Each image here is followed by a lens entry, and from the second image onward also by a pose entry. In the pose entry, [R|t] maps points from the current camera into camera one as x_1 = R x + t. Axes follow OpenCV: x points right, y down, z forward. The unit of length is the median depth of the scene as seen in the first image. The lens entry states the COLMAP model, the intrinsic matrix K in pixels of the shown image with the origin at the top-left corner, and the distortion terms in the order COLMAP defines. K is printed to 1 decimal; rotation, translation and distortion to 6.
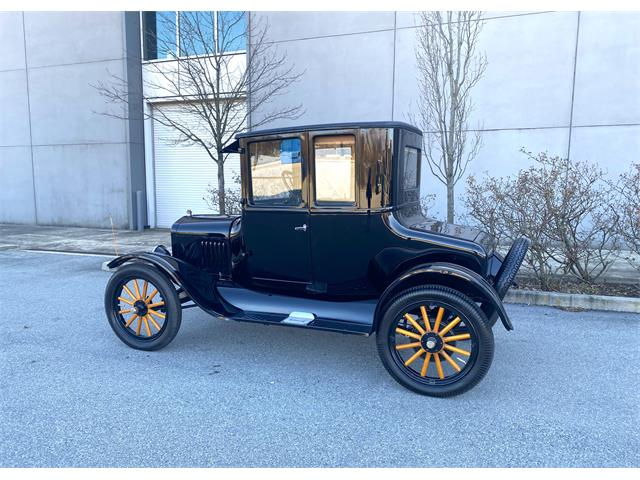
lens RADIAL K [[517.2, 0, 301.2], [0, 517.2, 258.1], [0, 0, 1]] dist [0.012085, -0.002804]
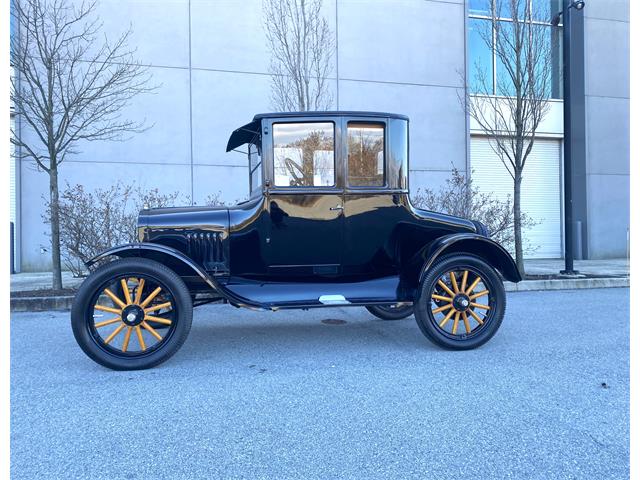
lens RADIAL K [[496.6, 0, 309.7], [0, 496.6, 237.7], [0, 0, 1]] dist [0.004583, 0.004981]
pose [[0.814576, -0.011166, 0.579949, -0.394216], [0.091730, 0.989714, -0.109785, 0.065389], [-0.572758, 0.142627, 0.807221, 0.161725]]
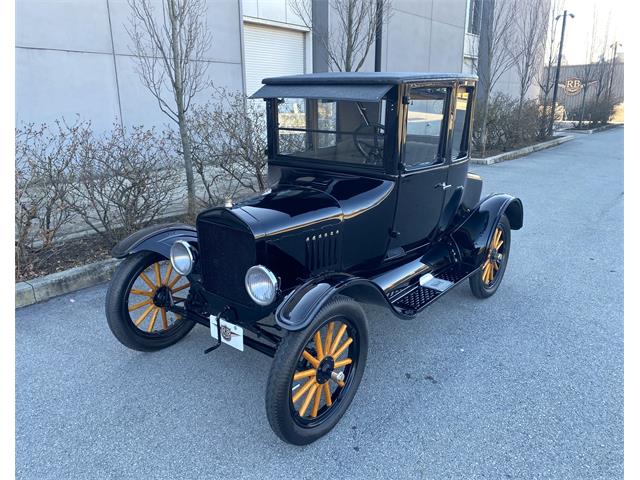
lens RADIAL K [[489.4, 0, 310.6], [0, 489.4, 241.4], [0, 0, 1]] dist [0.002225, 0.008484]
pose [[0.279862, -0.270150, 0.921247, -0.589810], [0.136321, 0.961051, 0.240410, -0.136033], [-0.950312, 0.058304, 0.305789, 0.623004]]
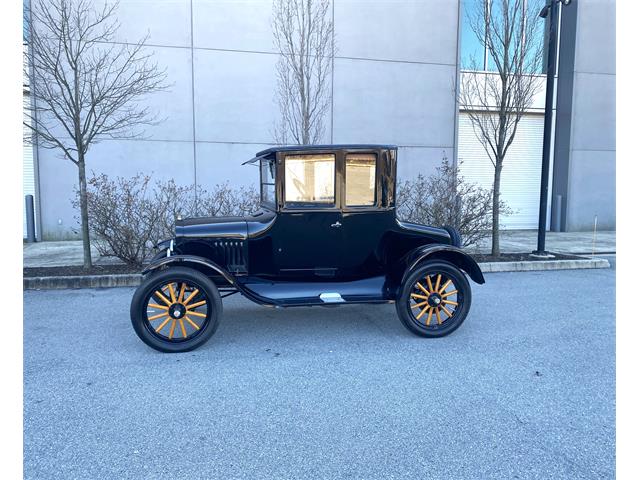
lens RADIAL K [[495.0, 0, 290.8], [0, 495.0, 240.5], [0, 0, 1]] dist [0.013428, -0.006245]
pose [[0.823188, -0.059401, 0.564653, -0.497741], [0.076473, 0.997050, -0.006598, -0.013402], [-0.562595, 0.048612, 0.825302, 0.047273]]
